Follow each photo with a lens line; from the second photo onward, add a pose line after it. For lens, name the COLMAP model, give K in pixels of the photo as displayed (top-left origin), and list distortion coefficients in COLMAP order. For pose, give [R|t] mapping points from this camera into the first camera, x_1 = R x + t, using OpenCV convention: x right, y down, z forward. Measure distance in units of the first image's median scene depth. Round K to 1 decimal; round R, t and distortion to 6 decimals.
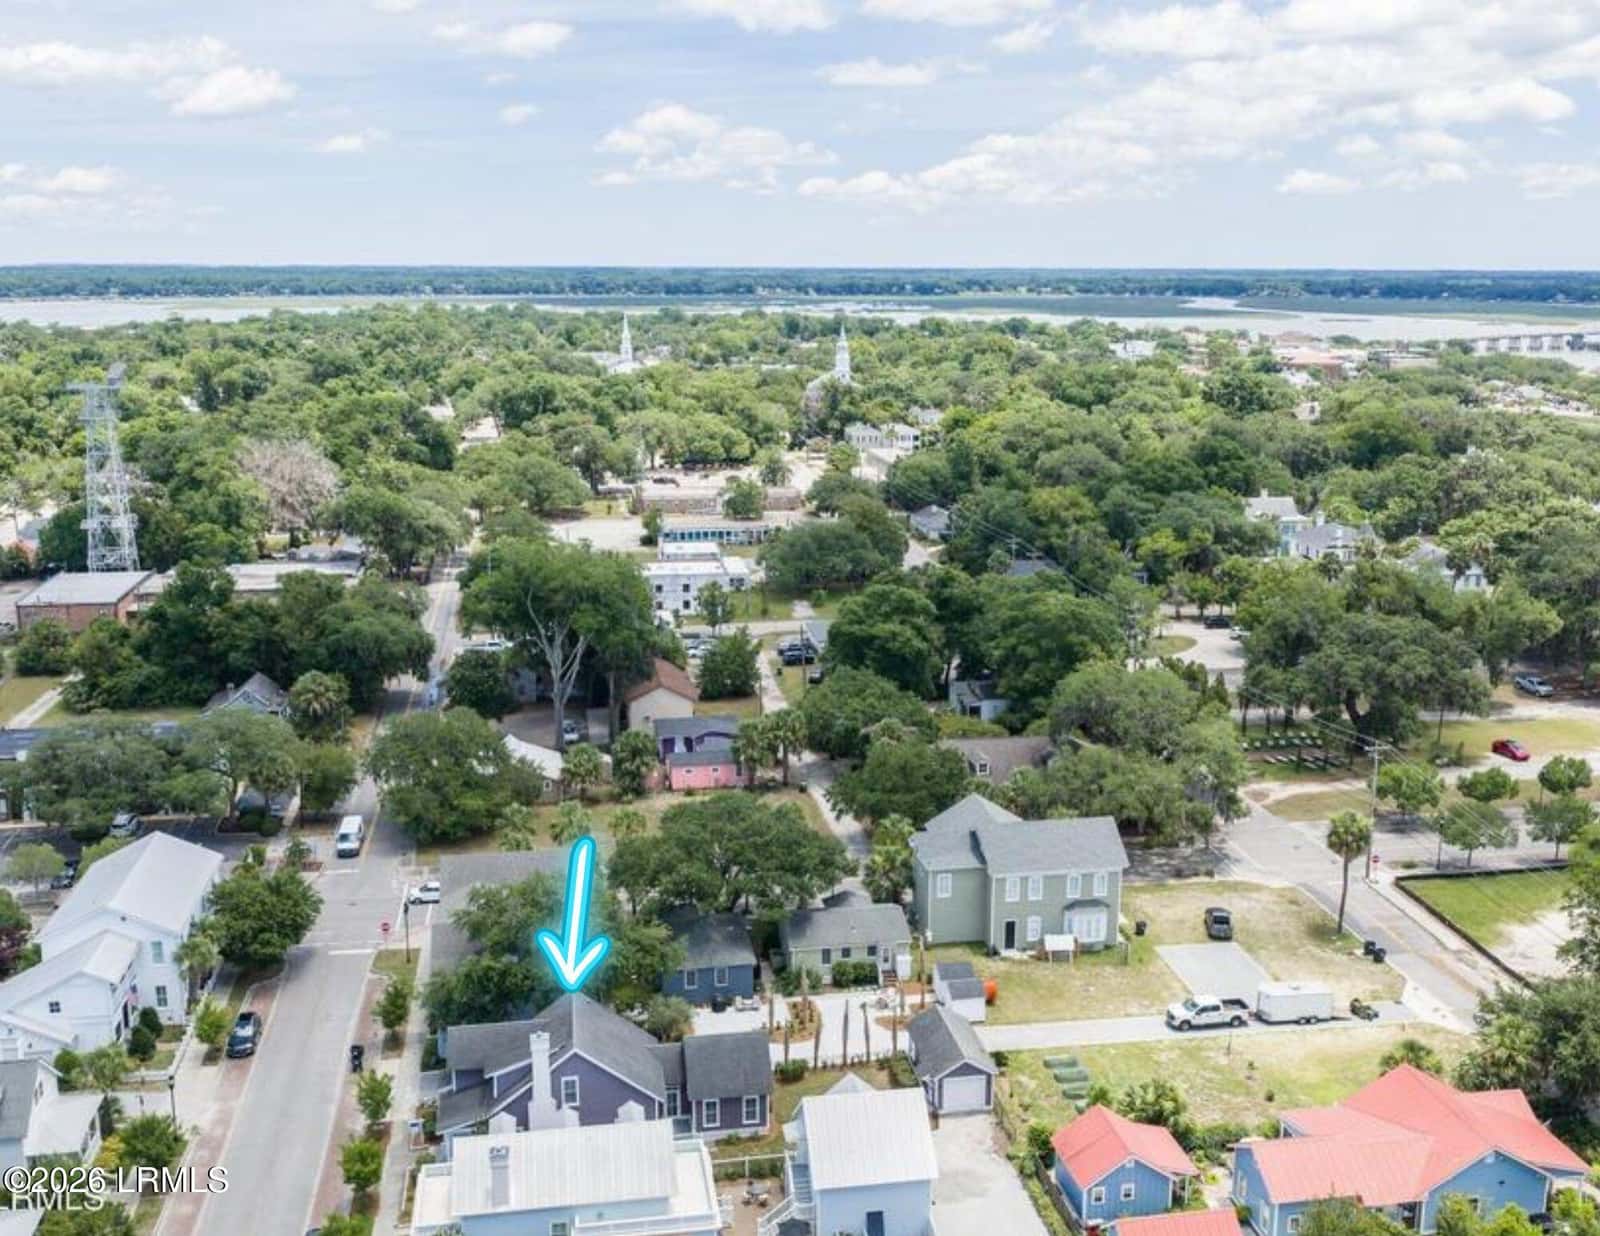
lens RADIAL K [[1580.3, 0, 821.8], [0, 1580.3, 600.2], [0, 0, 1]] dist [0.003286, 0.000000]
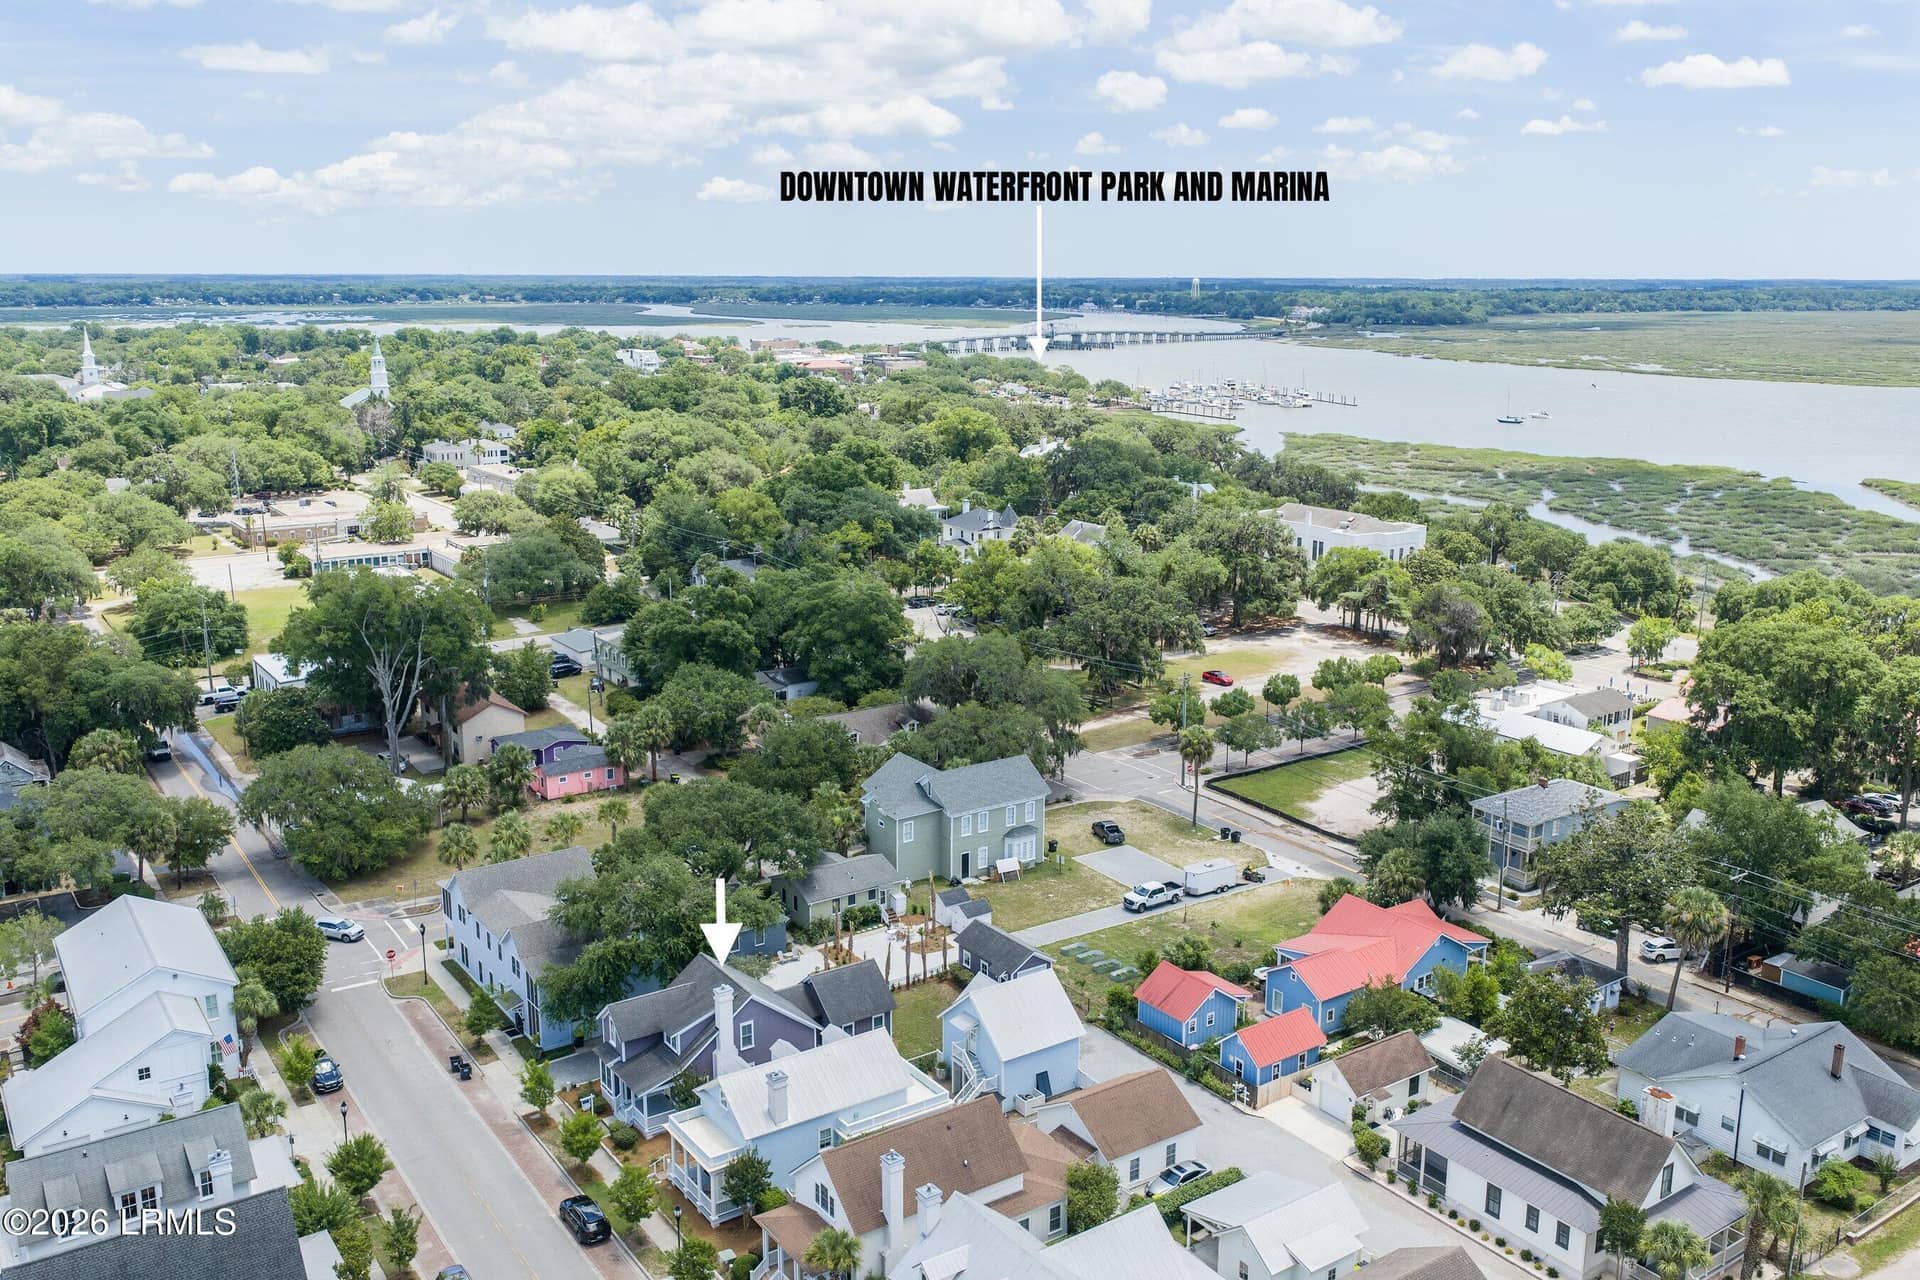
lens RADIAL K [[1602.9, 0, 968.1], [0, 1602.9, 642.1], [0, 0, 1]] dist [0.015382, -0.027992]
pose [[0.907866, -0.095032, 0.408348, -0.236436], [0.087723, 0.995471, 0.036637, 0.005034], [-0.409980, 0.002560, 0.912091, -0.045664]]
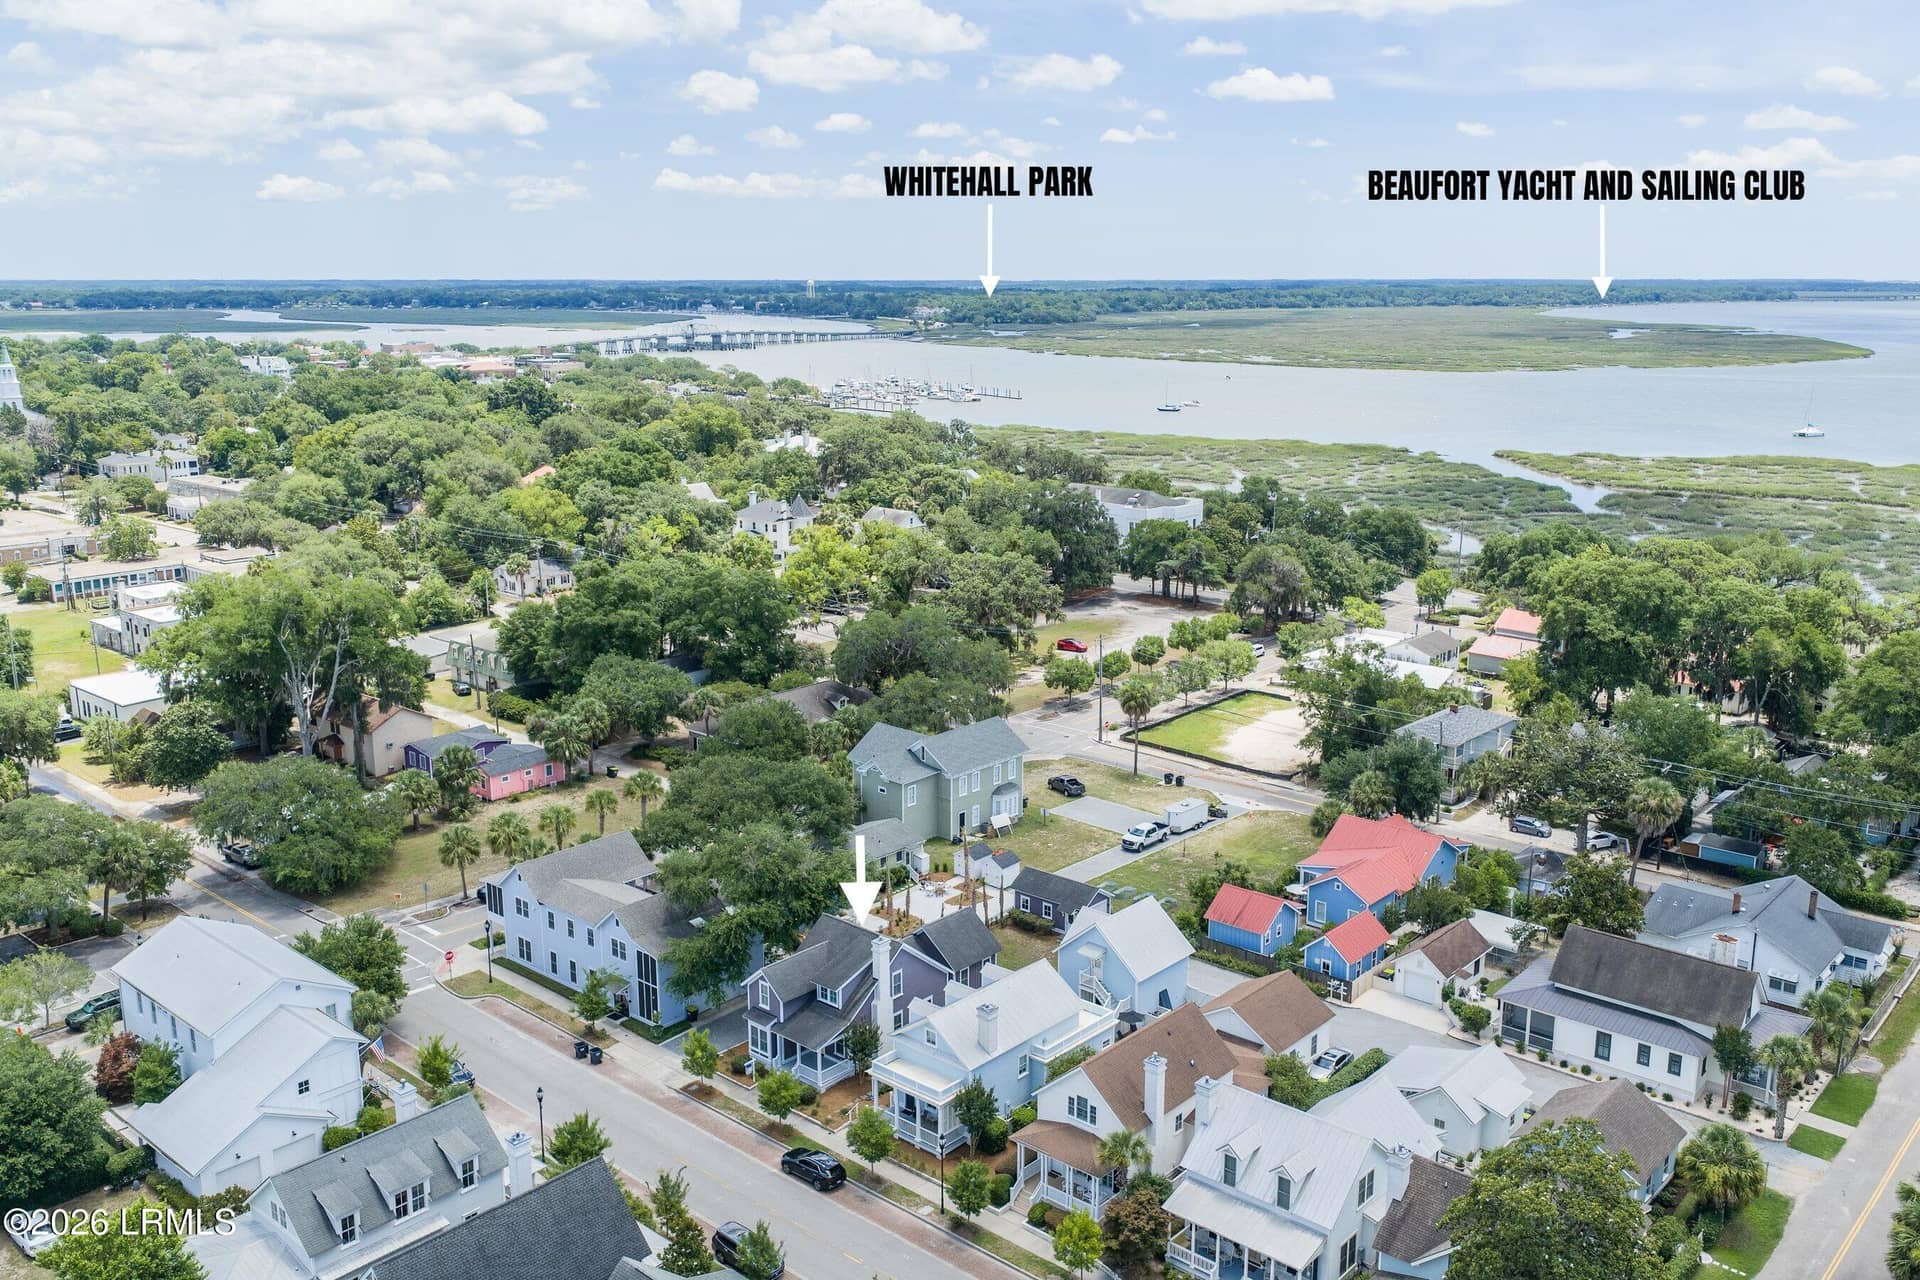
lens RADIAL K [[1602.9, 0, 970.1], [0, 1602.9, 652.9], [0, 0, 1]] dist [0.015382, -0.027992]
pose [[0.780685, -0.147306, 0.607315, -0.412429], [0.133770, 0.988687, 0.067851, 0.001327], [-0.610439, 0.028271, 0.791558, 0.022927]]
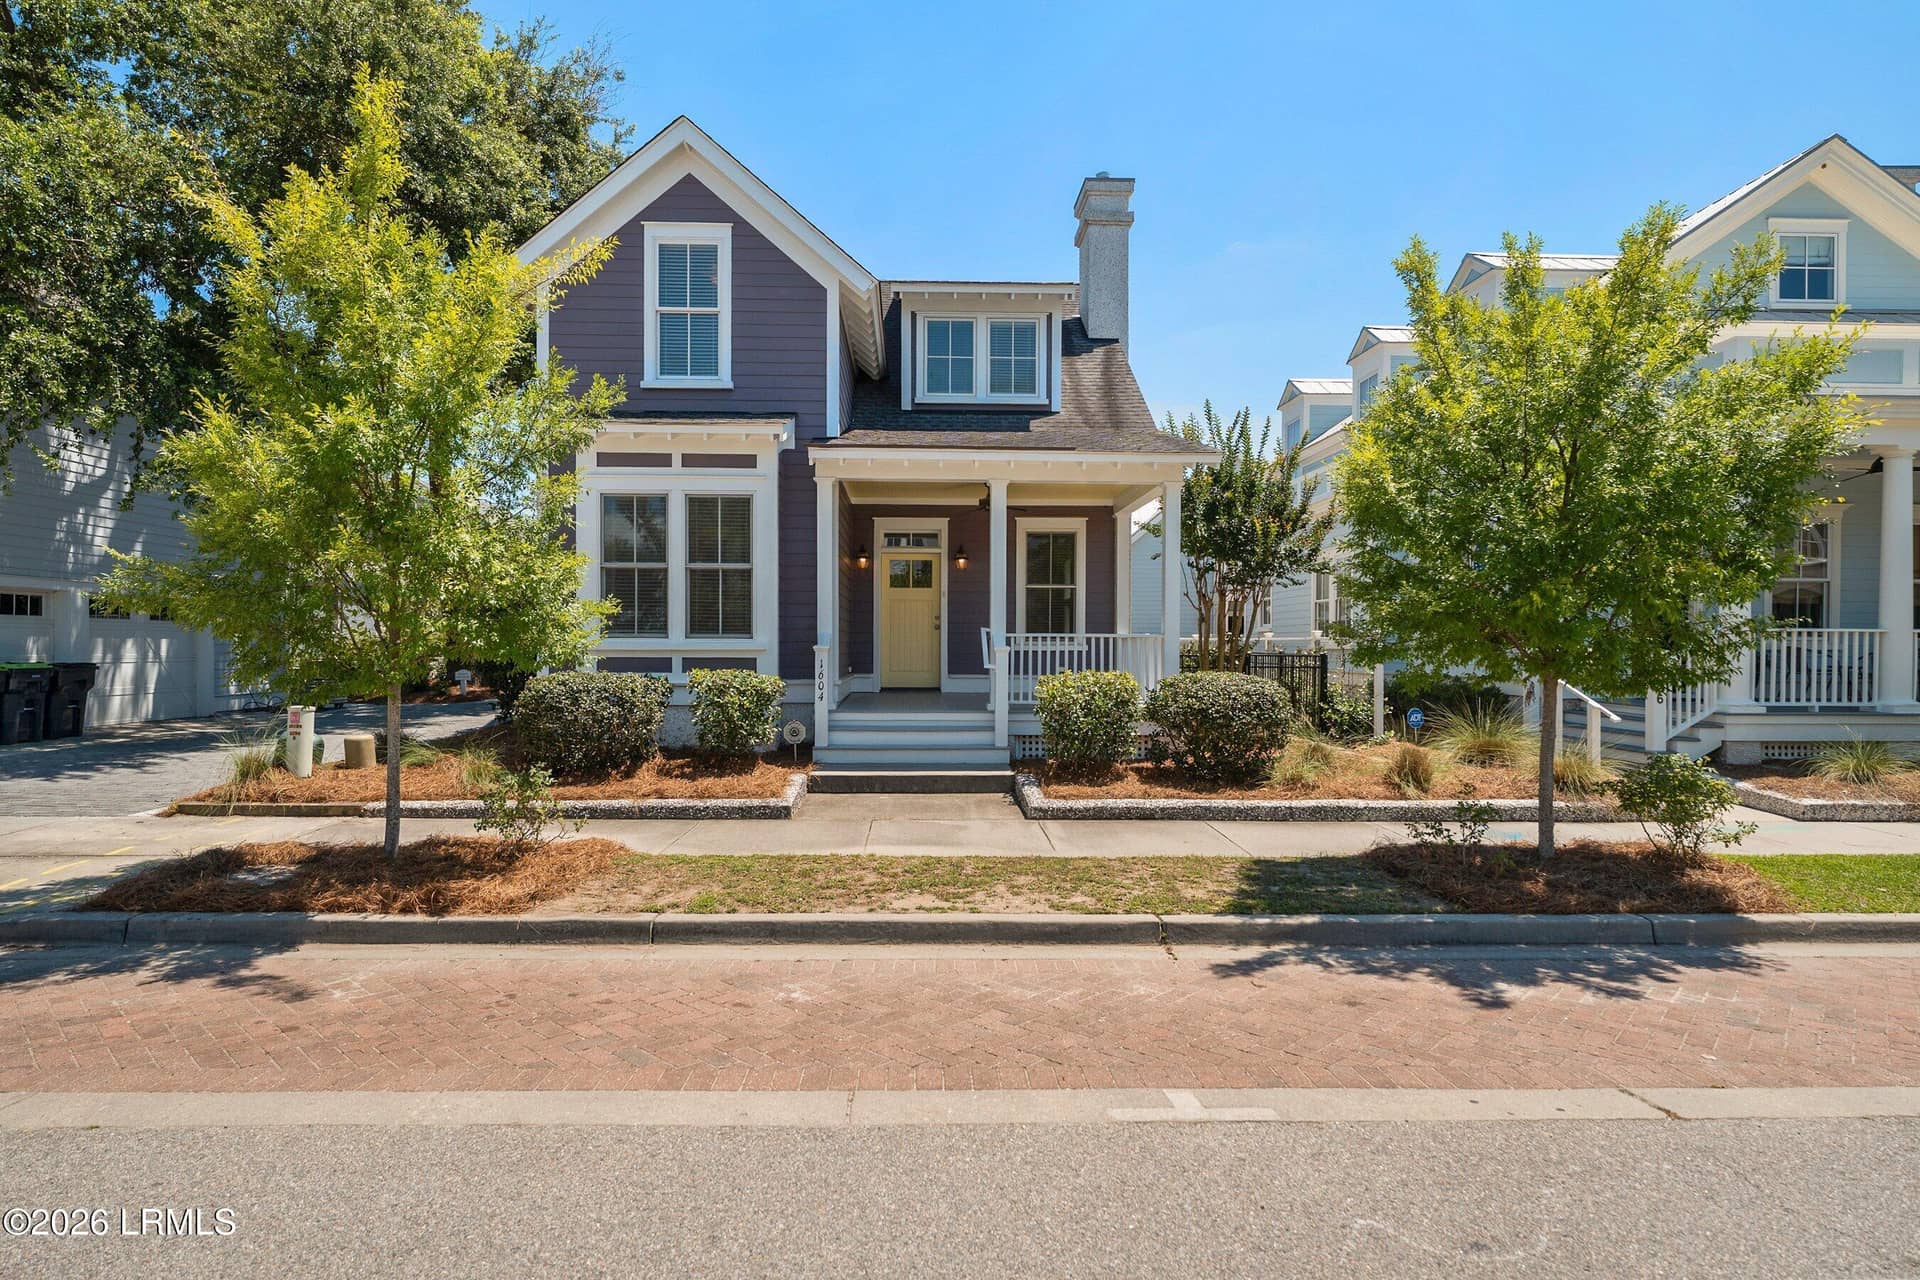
lens RADIAL K [[1025.4, 0, 960.5], [0, 1025.4, 649.7], [0, 0, 1]] dist [0.005027, -0.000381]
pose [[0.135489, -0.003347, 0.990773, -0.189583], [0.204466, 0.978563, -0.024656, 0.184346], [-0.969452, 0.205920, 0.133269, 0.526958]]
